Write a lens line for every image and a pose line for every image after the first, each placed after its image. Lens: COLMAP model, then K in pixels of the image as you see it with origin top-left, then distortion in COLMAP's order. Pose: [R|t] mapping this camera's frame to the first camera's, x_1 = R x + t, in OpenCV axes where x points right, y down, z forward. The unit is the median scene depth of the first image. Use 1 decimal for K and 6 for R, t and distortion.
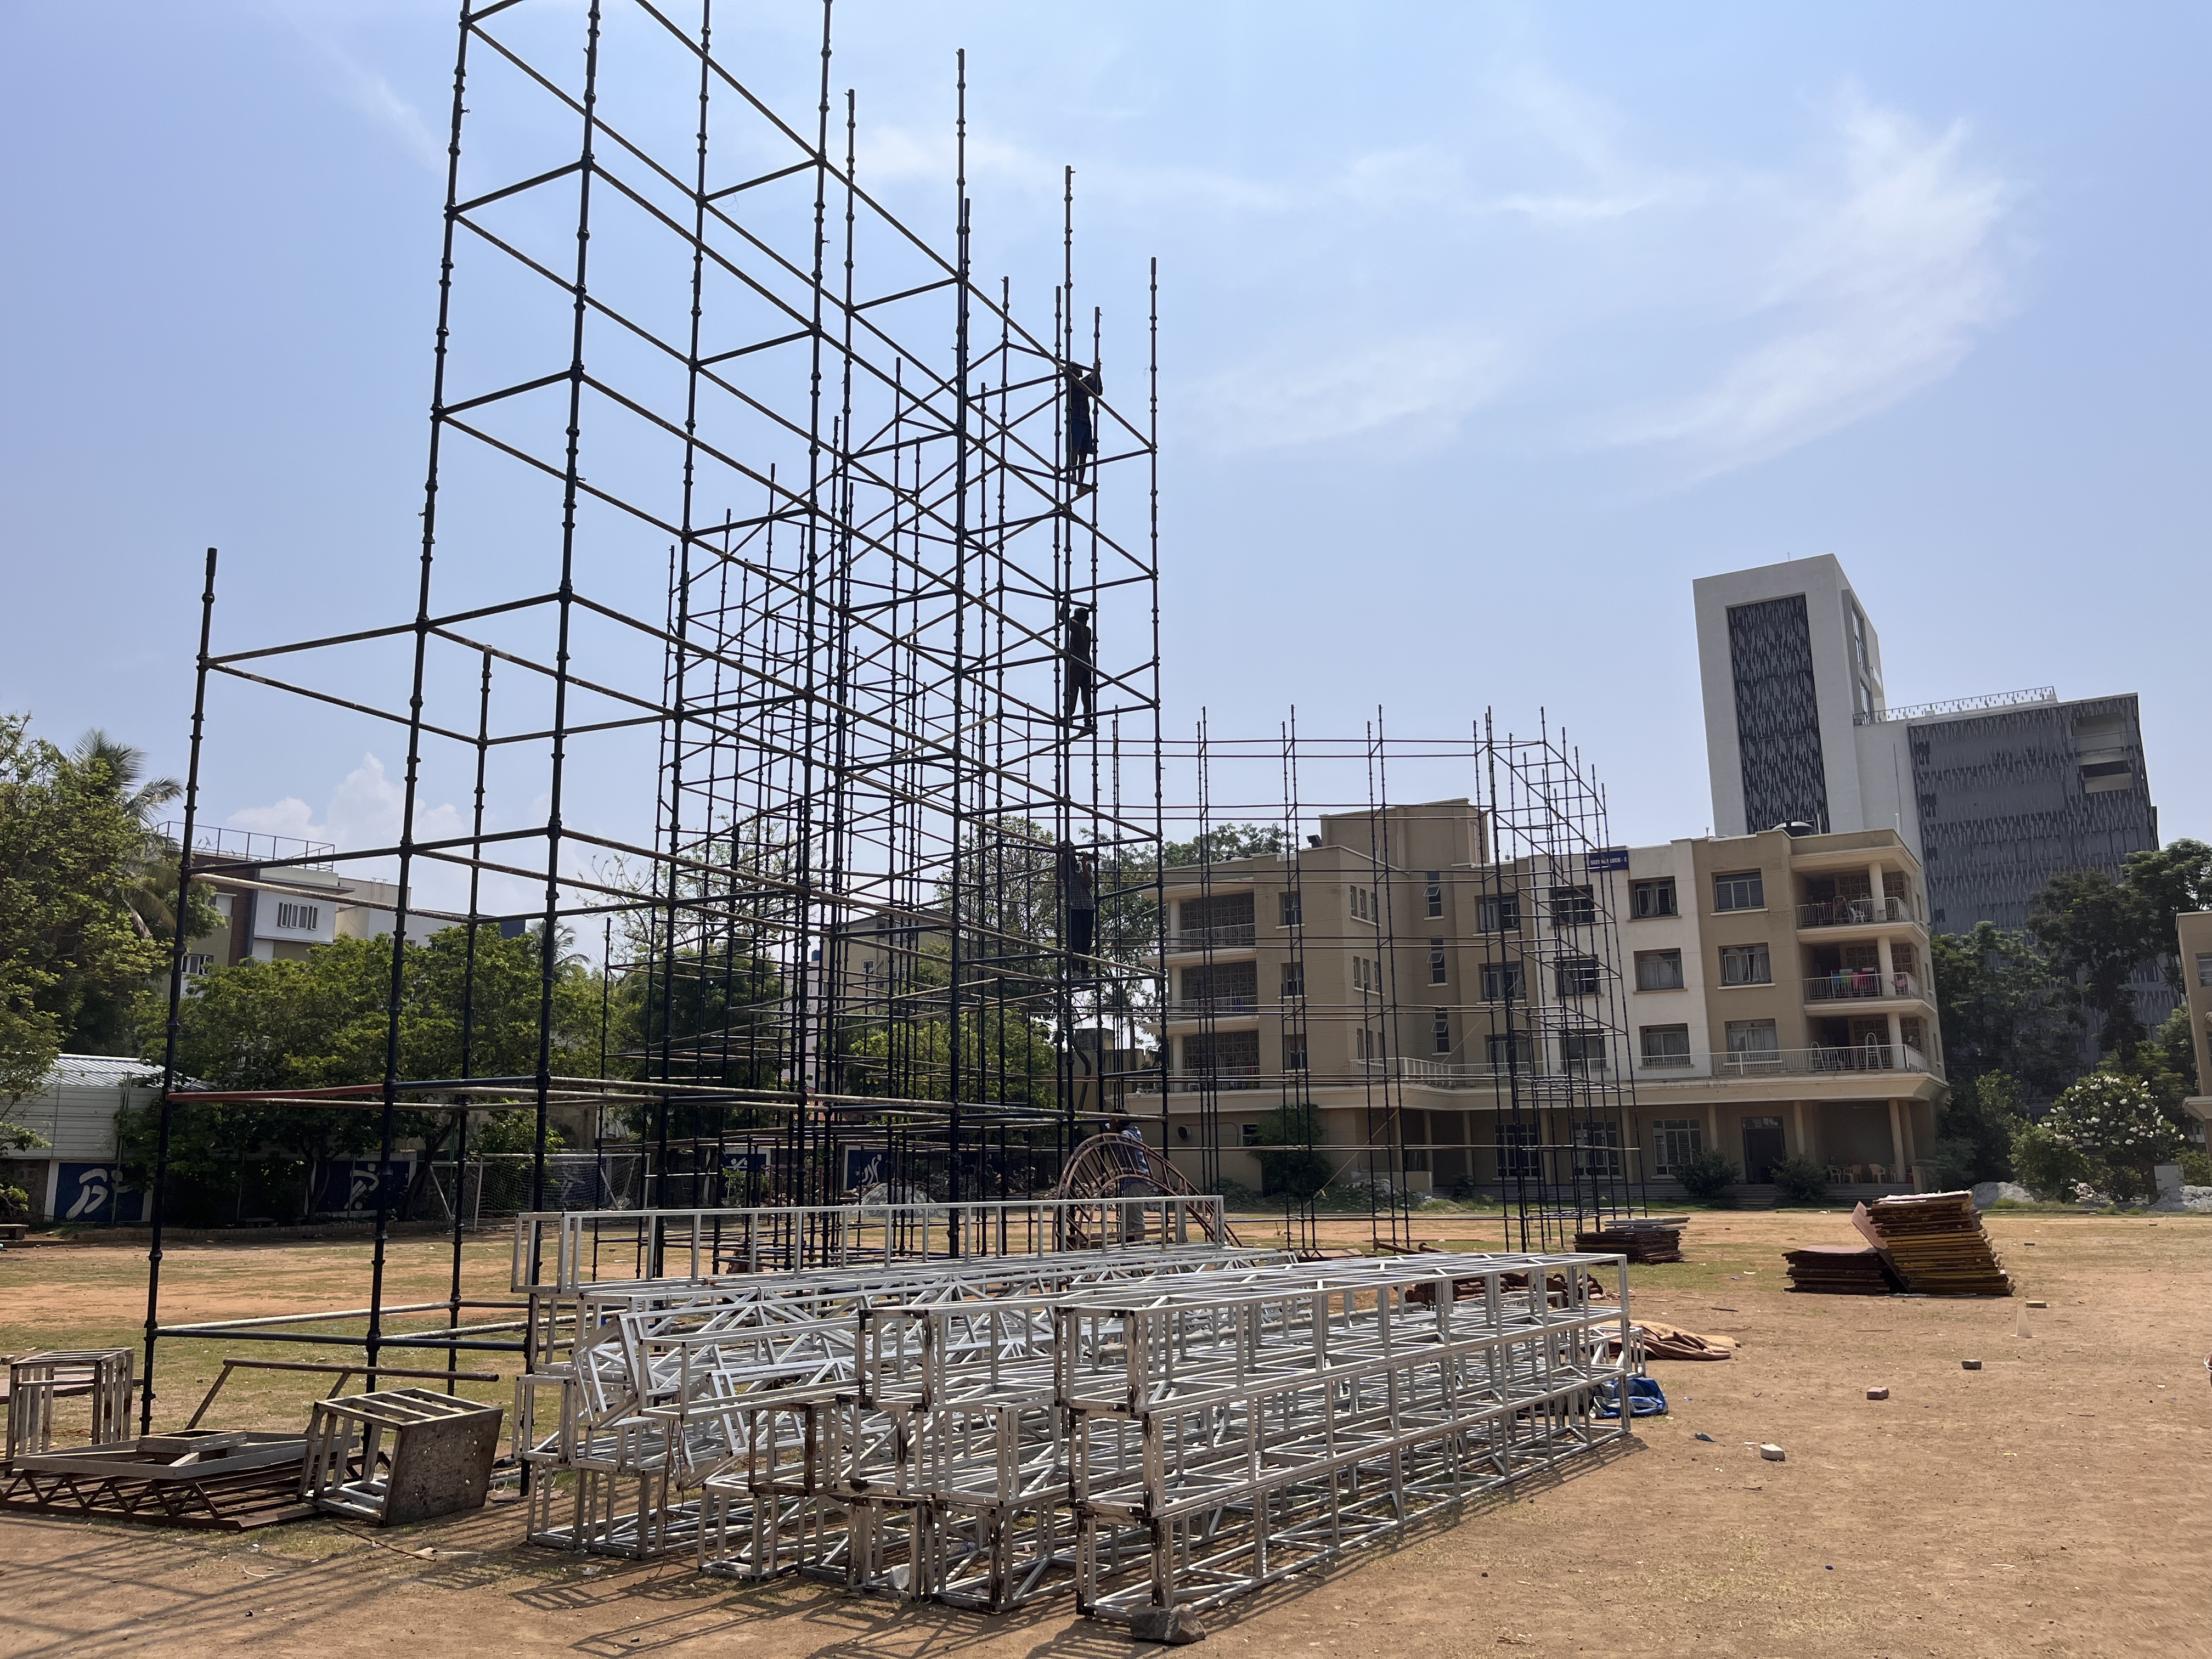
lens RADIAL K [[1686.8, 0, 1106.0], [0, 1686.8, 829.5], [0, 0, 1]] dist [0.000130, -0.002080]
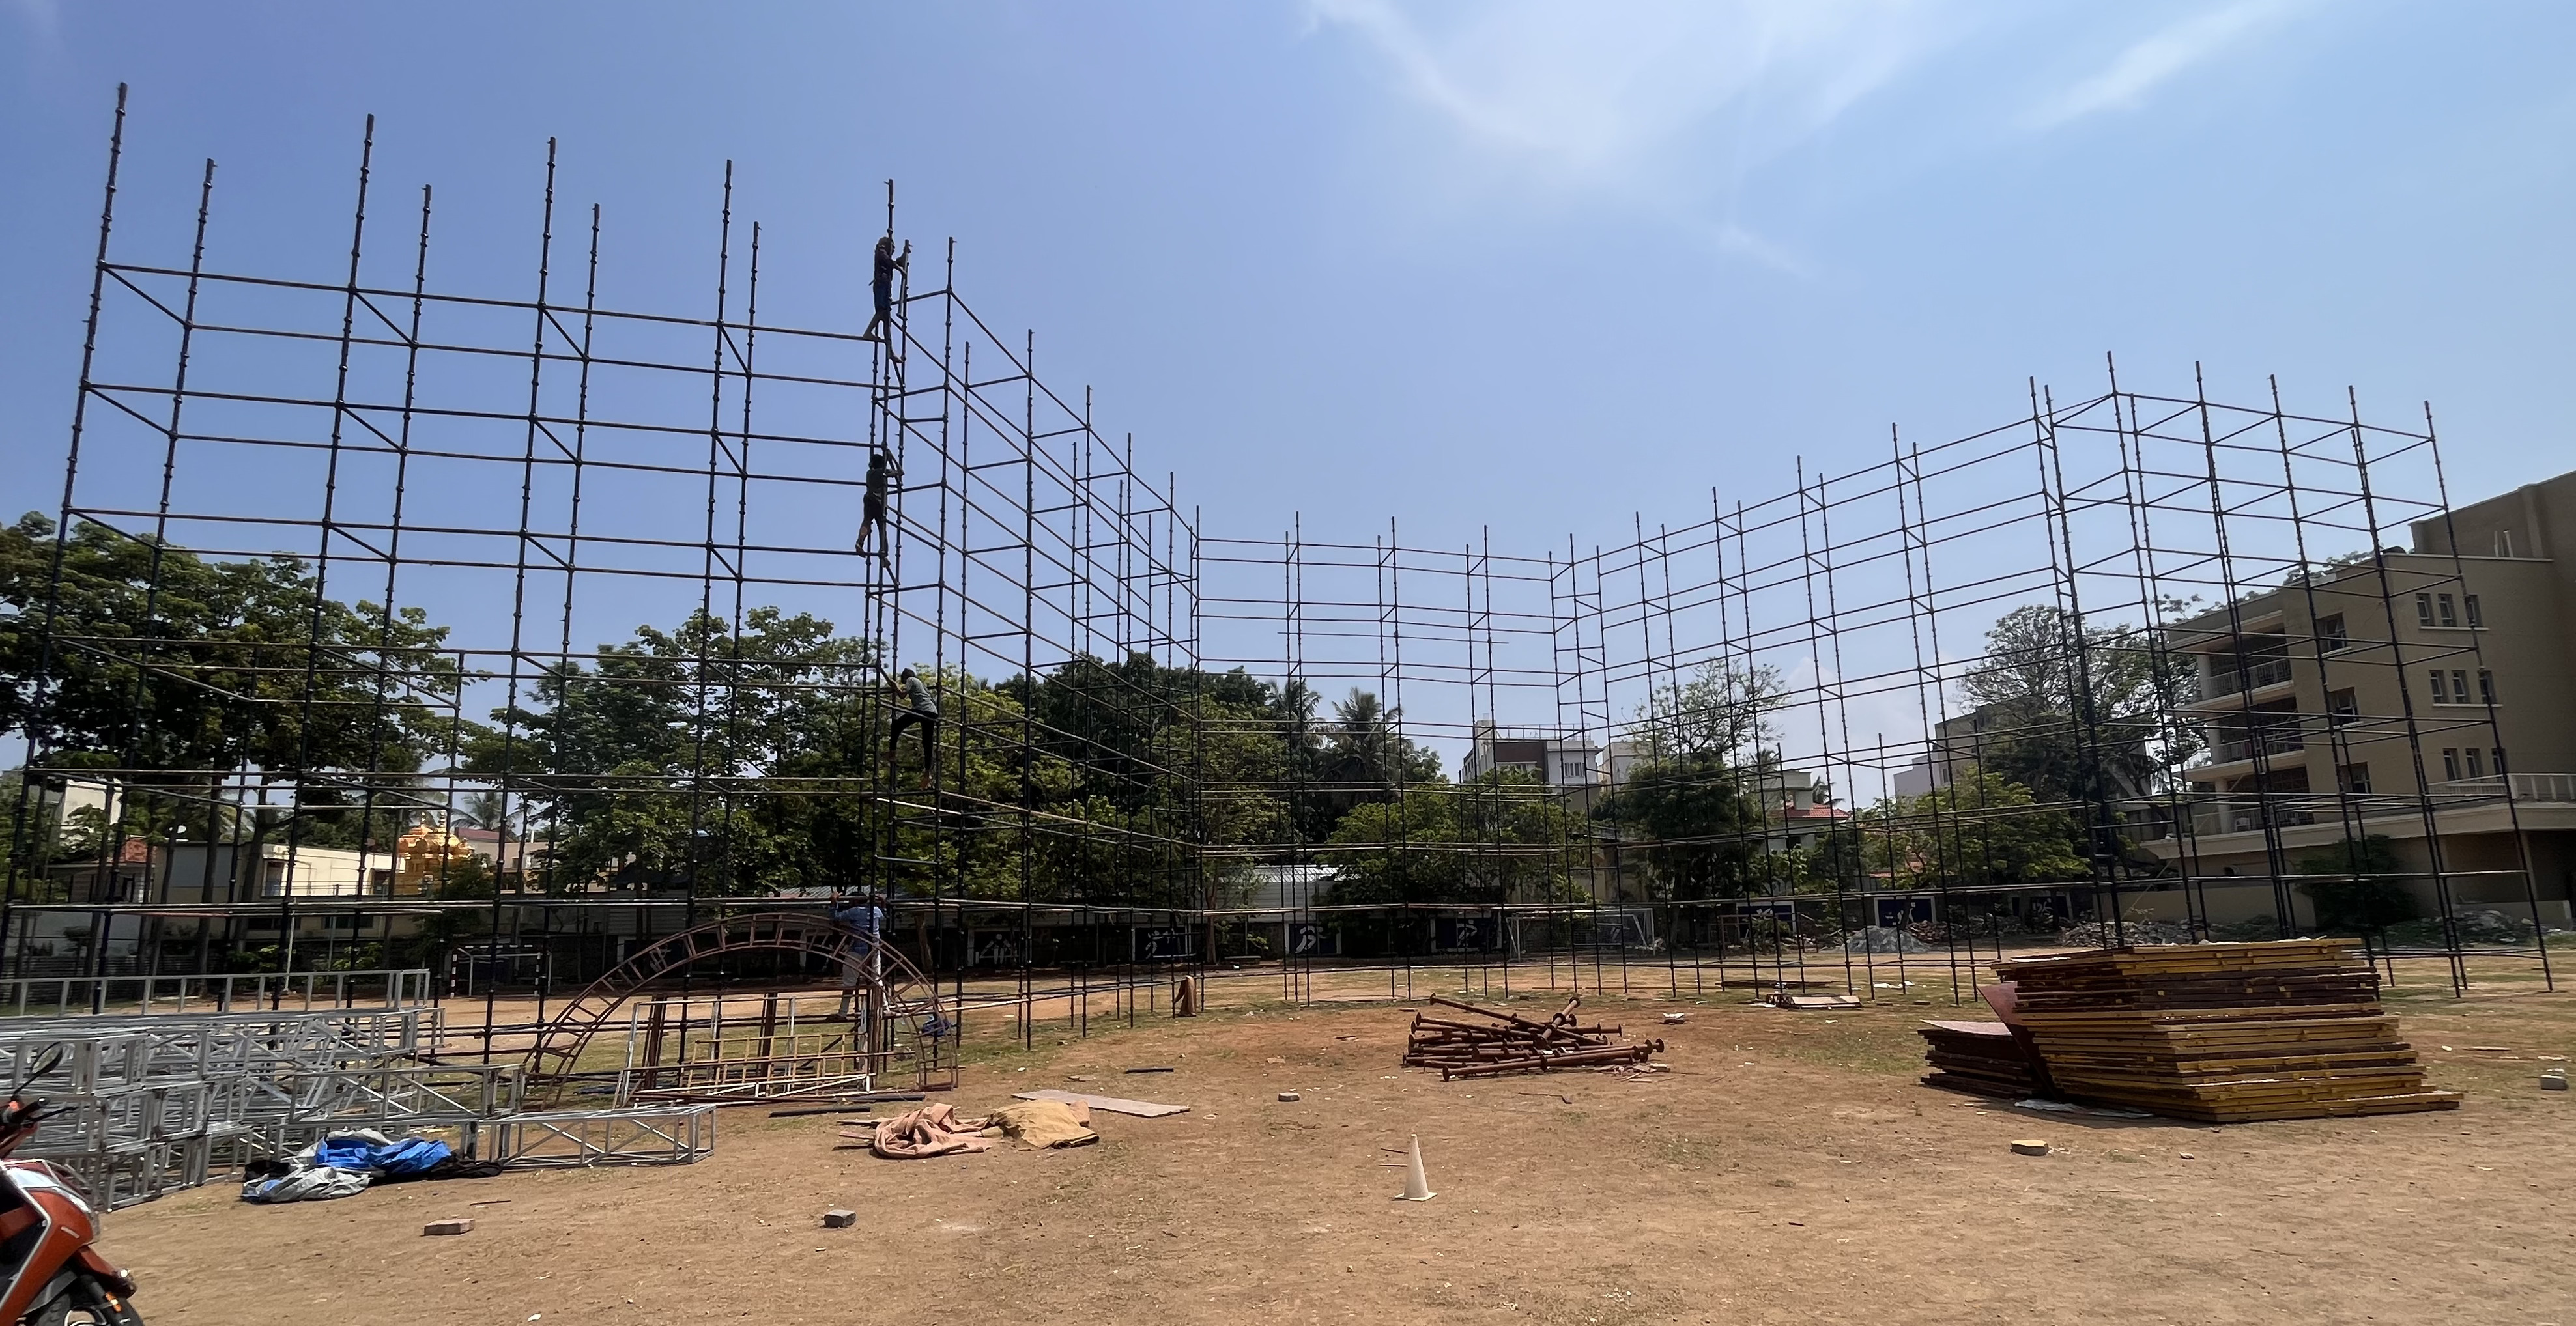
lens RADIAL K [[1059.8, 0, 1313.5], [0, 1059.8, 793.0], [0, 0, 1]] dist [0.002563, -0.000331]
pose [[0.642053, -0.109973, -0.758732, 0.187415], [0.172741, 0.984961, 0.003413, 0.034672], [0.746947, -0.133255, 0.651394, 0.169662]]
